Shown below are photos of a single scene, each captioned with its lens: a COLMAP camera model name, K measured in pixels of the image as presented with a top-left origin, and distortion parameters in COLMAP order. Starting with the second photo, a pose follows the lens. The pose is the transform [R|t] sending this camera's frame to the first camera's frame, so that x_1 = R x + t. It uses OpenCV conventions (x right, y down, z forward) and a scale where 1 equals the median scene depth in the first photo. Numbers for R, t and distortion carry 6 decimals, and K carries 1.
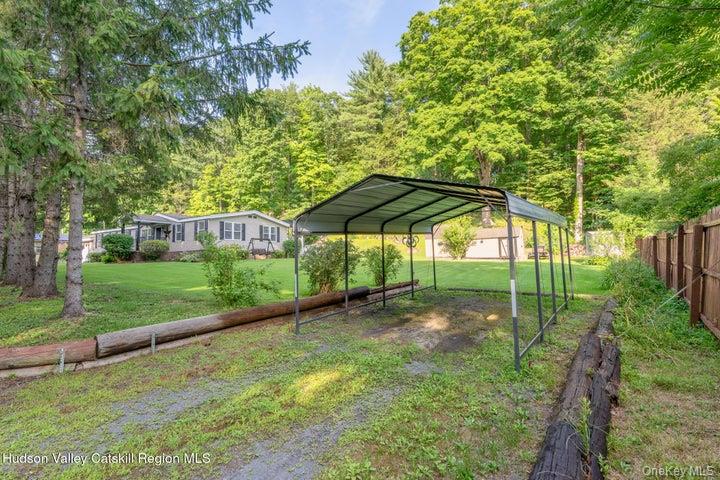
lens RADIAL K [[297.6, 0, 360.0], [0, 297.6, 240.0], [0, 0, 1]] dist [-0.001332, -0.000256]
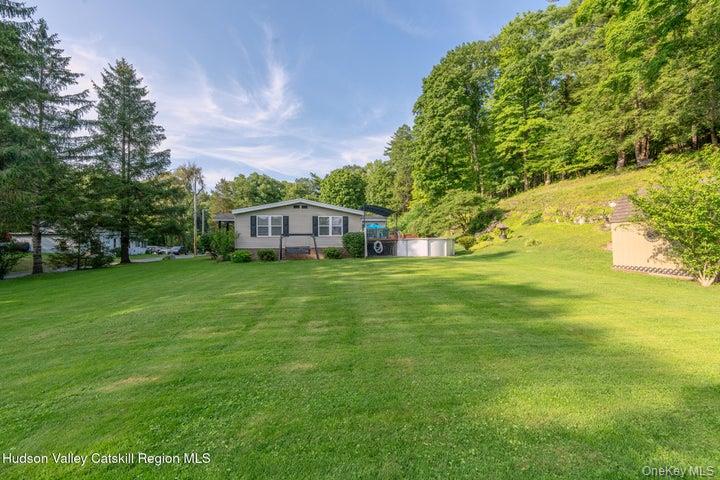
lens RADIAL K [[297.6, 0, 360.0], [0, 297.6, 240.0], [0, 0, 1]] dist [-0.001332, -0.000256]
pose [[0.679272, -0.007108, -0.733852, 0.141312], [0.040337, 0.998803, 0.027663, -0.001384], [0.732777, -0.048392, 0.678746, 0.237119]]
